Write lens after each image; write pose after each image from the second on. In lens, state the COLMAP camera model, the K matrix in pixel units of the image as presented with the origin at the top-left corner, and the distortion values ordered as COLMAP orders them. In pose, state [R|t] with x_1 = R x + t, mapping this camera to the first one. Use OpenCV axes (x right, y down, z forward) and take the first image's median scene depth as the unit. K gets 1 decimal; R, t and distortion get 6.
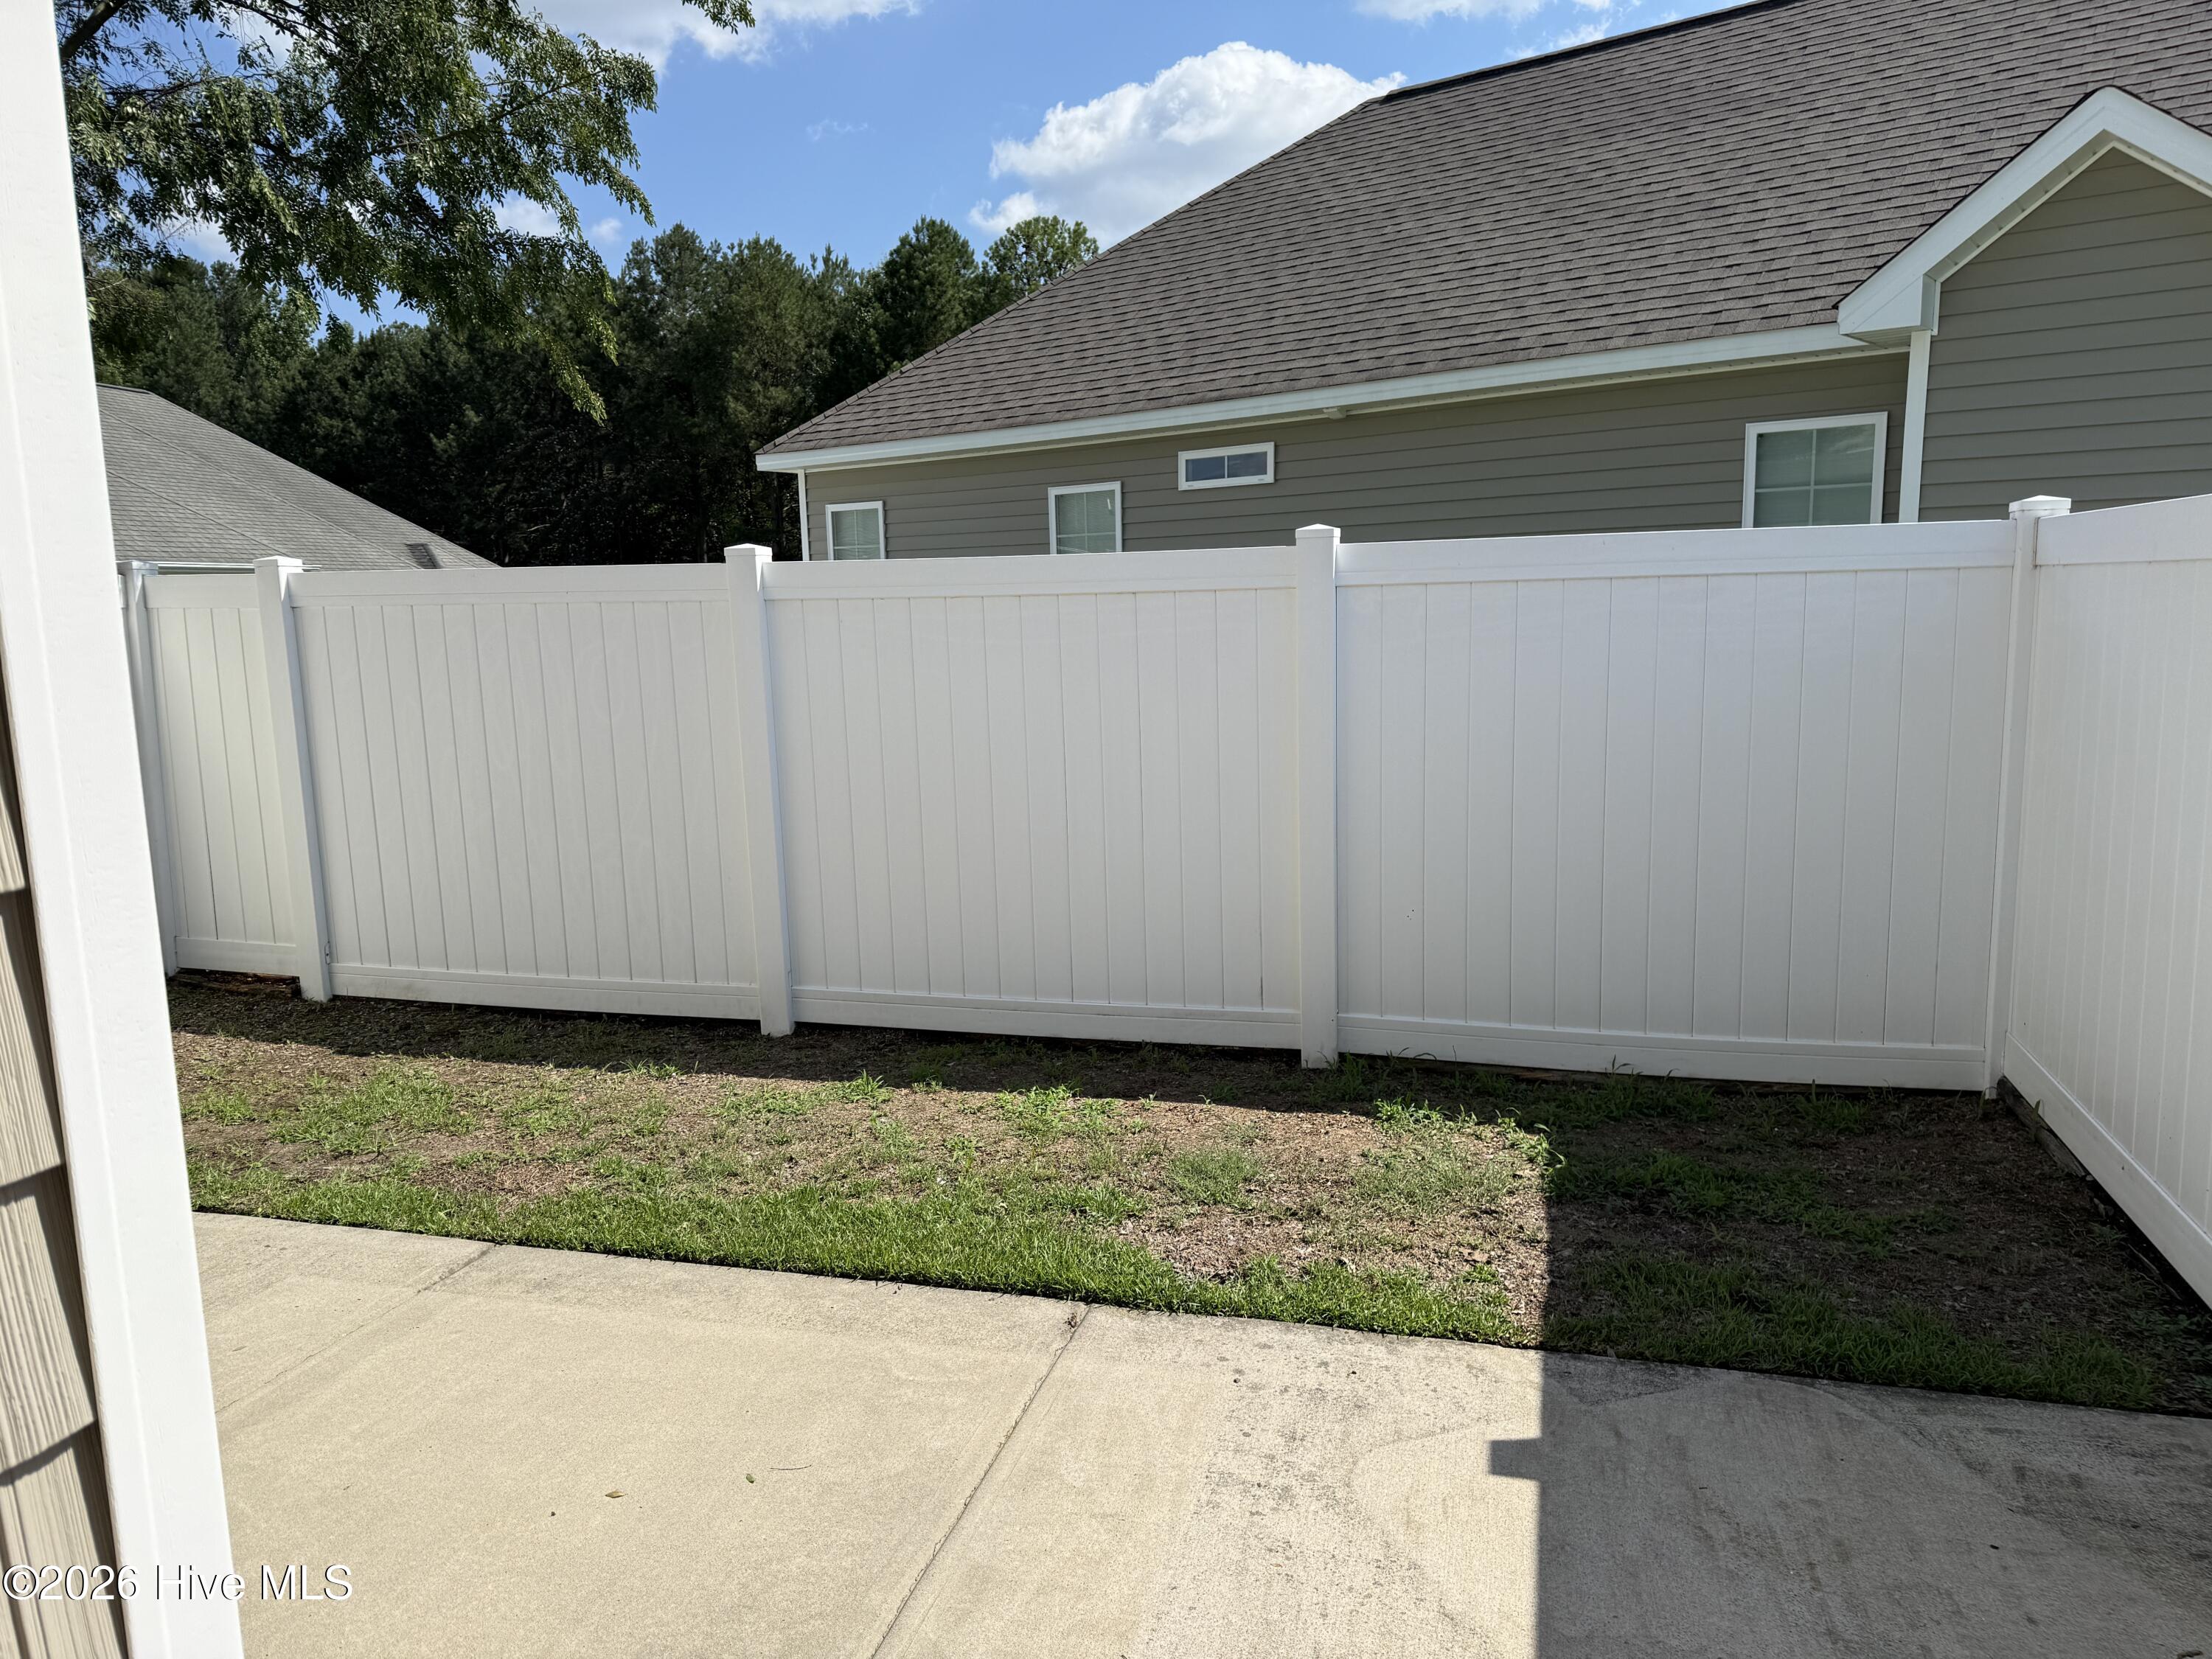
lens RADIAL K [[1551.0, 0, 1100.8], [0, 1551.0, 838.1], [0, 0, 1]] dist [0.067136, -0.094359]
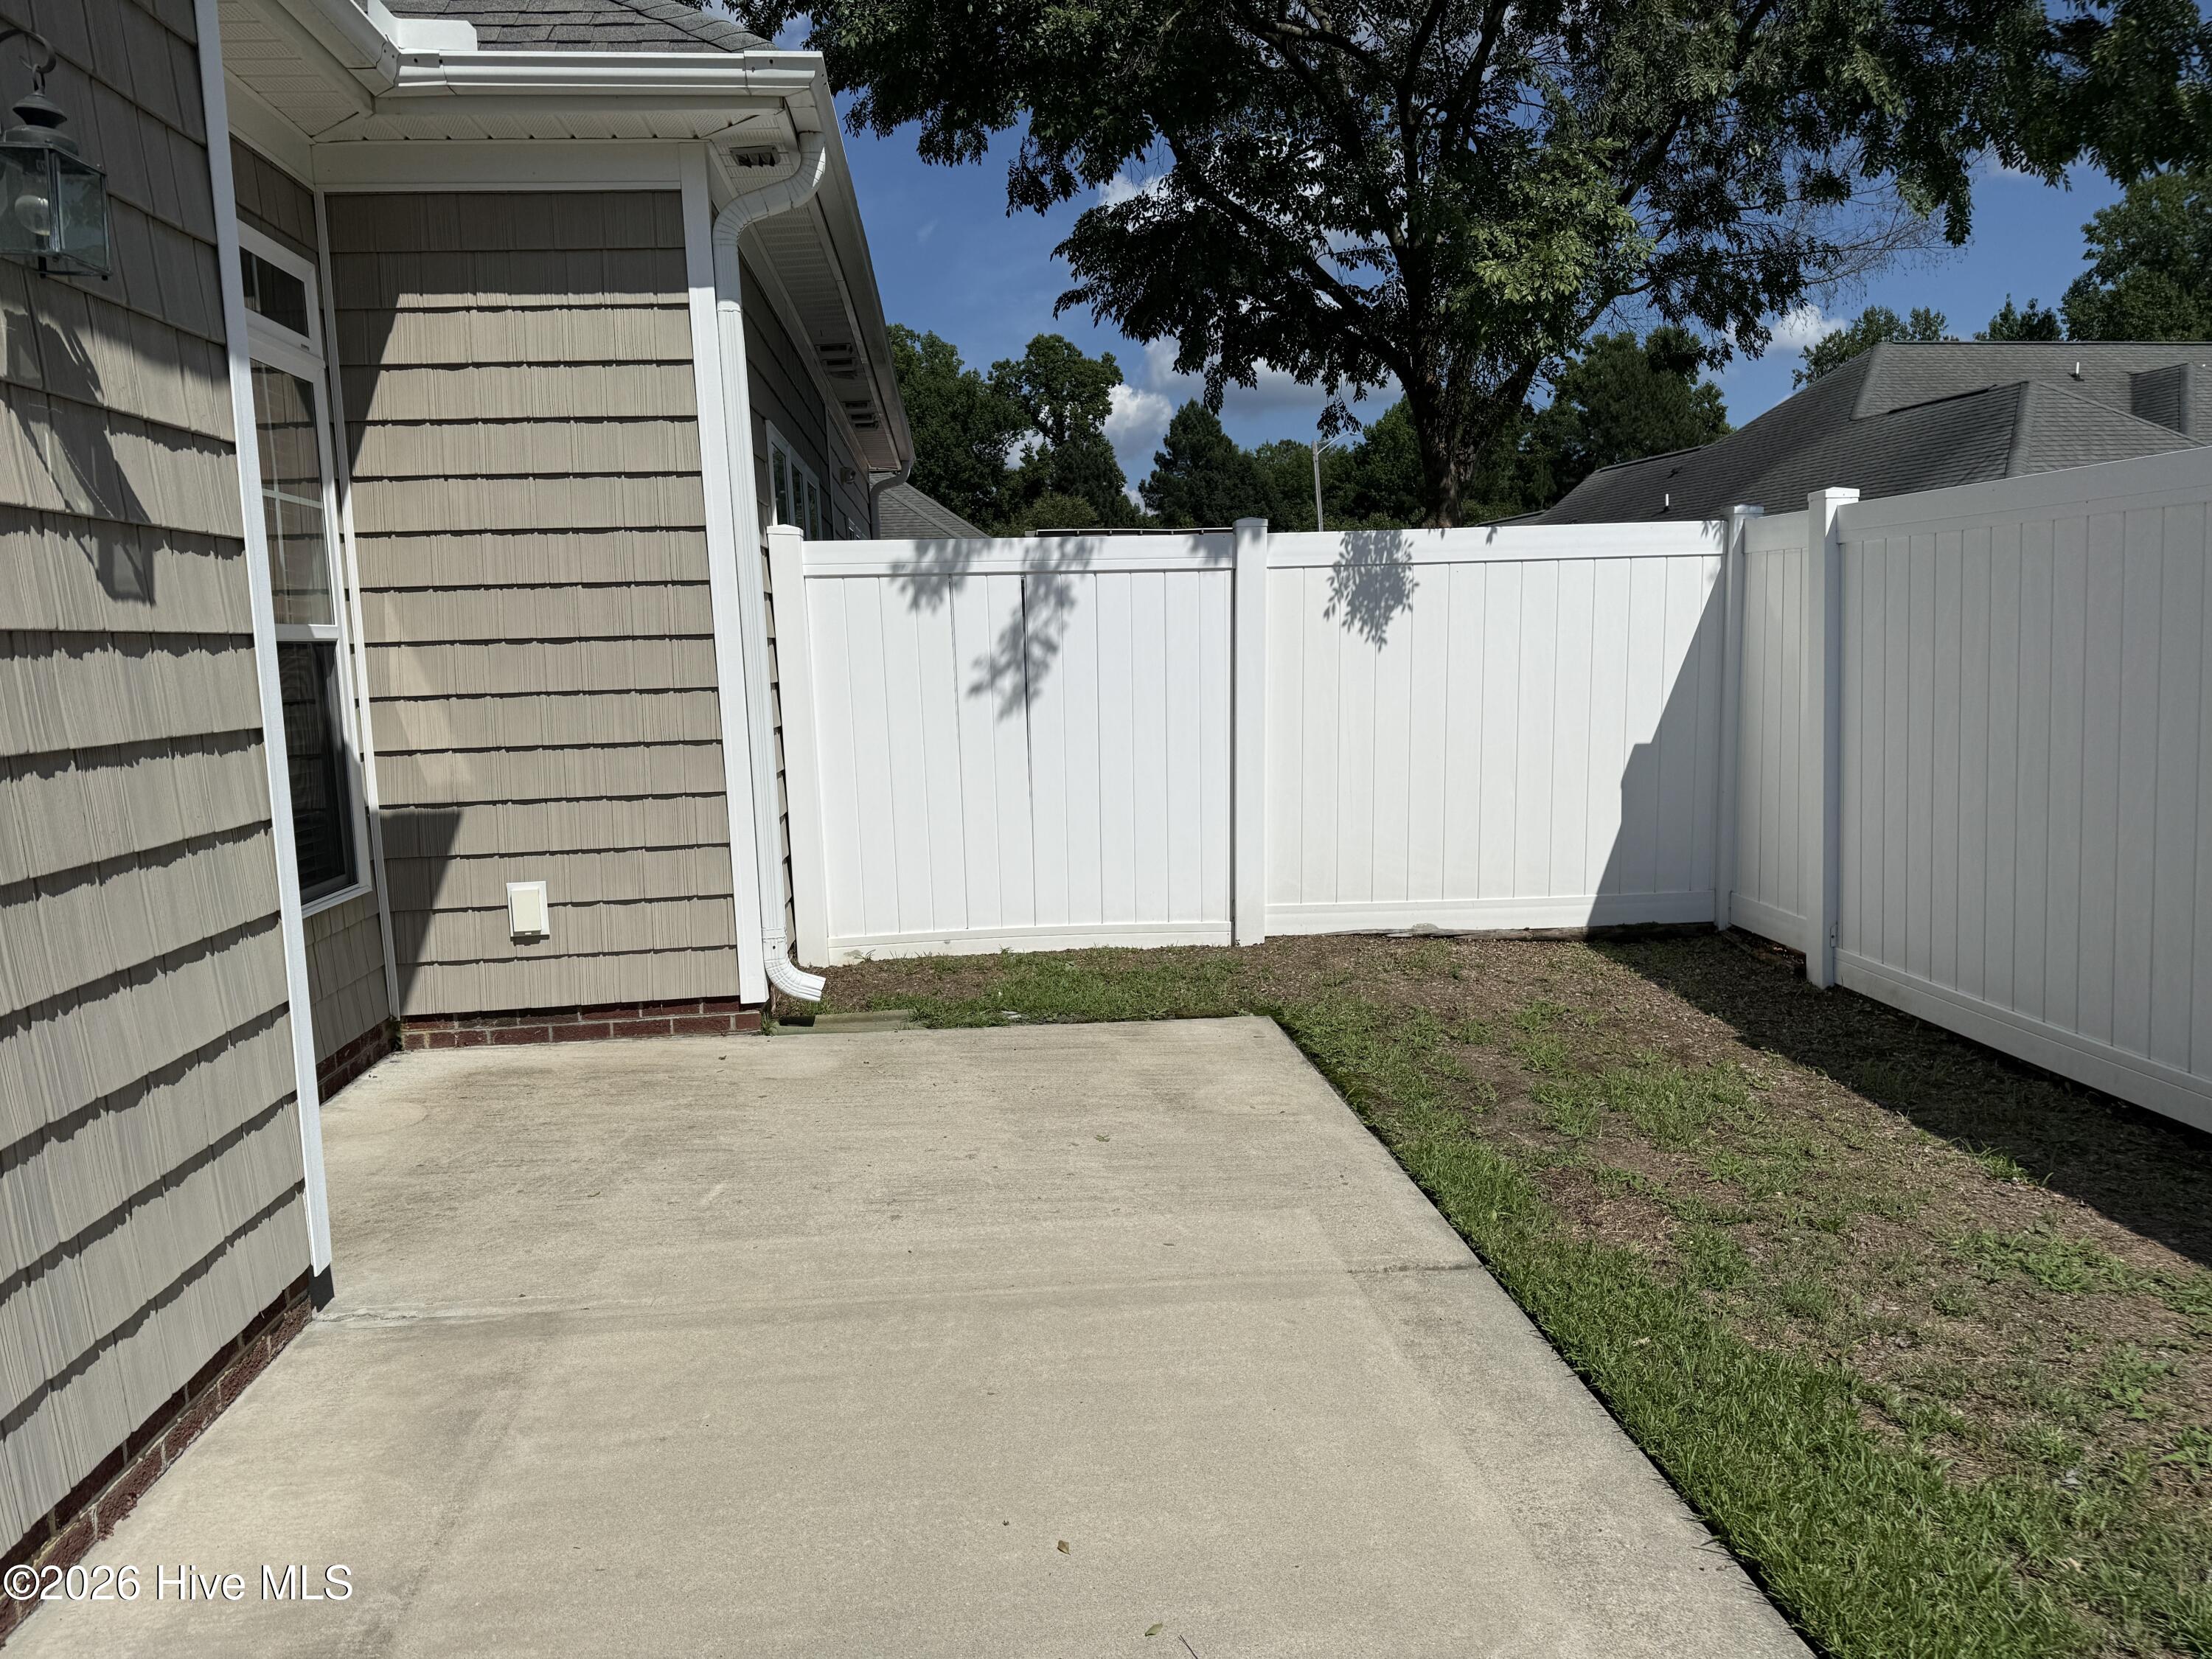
lens RADIAL K [[1552.0, 0, 1106.0], [0, 1552.0, 829.5], [0, 0, 1]] dist [0.003814, 0.001916]
pose [[0.361545, 0.124307, -0.924031, 0.171556], [-0.123746, 0.988702, 0.084589, -0.009840], [0.924106, 0.083762, 0.372842, 0.298402]]
